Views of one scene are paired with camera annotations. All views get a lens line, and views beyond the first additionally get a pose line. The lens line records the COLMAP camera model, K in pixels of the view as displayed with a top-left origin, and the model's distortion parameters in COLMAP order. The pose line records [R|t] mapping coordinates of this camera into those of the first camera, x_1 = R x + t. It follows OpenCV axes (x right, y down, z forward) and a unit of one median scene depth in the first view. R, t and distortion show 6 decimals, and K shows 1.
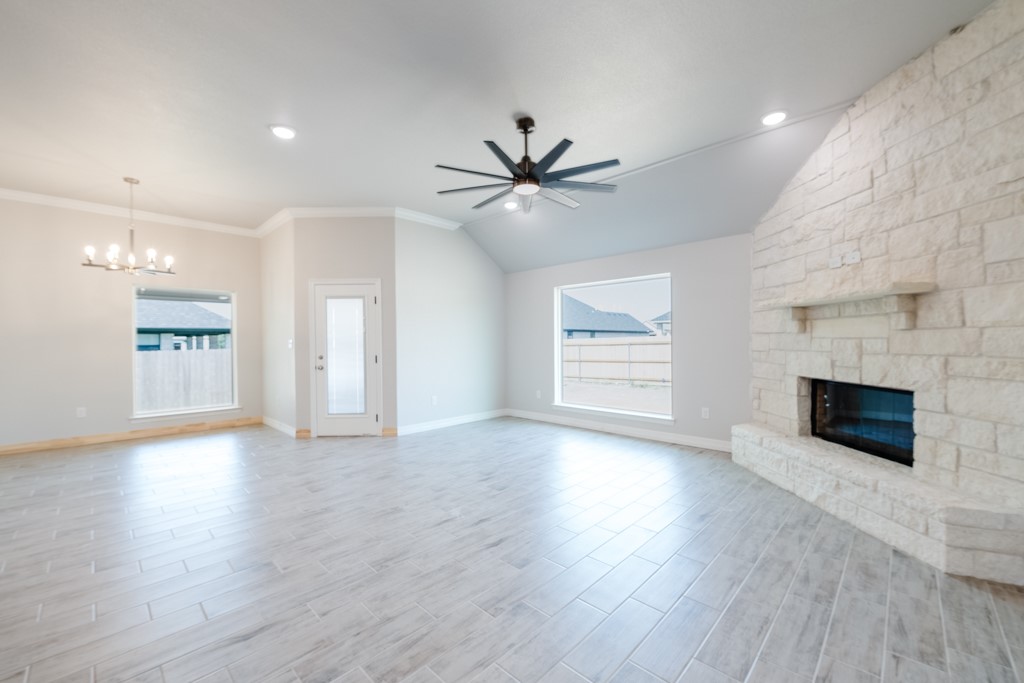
lens RADIAL K [[409.7, 0, 515.5], [0, 409.7, 341.8], [0, 0, 1]] dist [-0.017455, -0.000048]
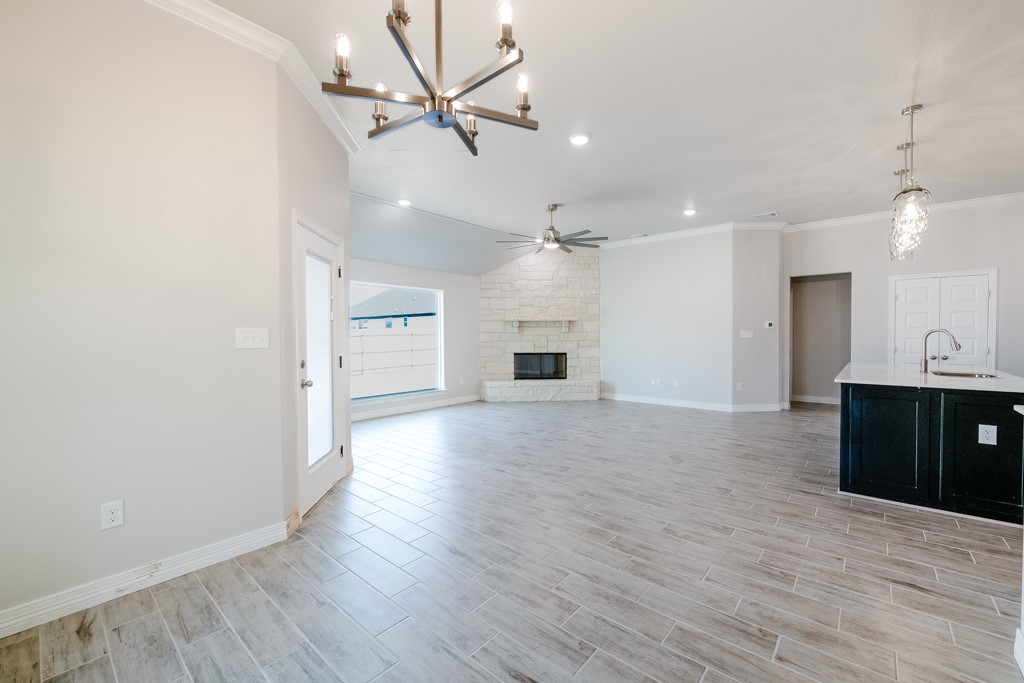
lens RADIAL K [[409.7, 0, 509.9], [0, 409.7, 342.6], [0, 0, 1]] dist [-0.017455, -0.000048]
pose [[-0.044578, -0.009552, 0.998960, -1.644034], [0.004489, 0.999942, 0.009762, 0.010169], [-0.998996, 0.004919, -0.044532, 1.235292]]
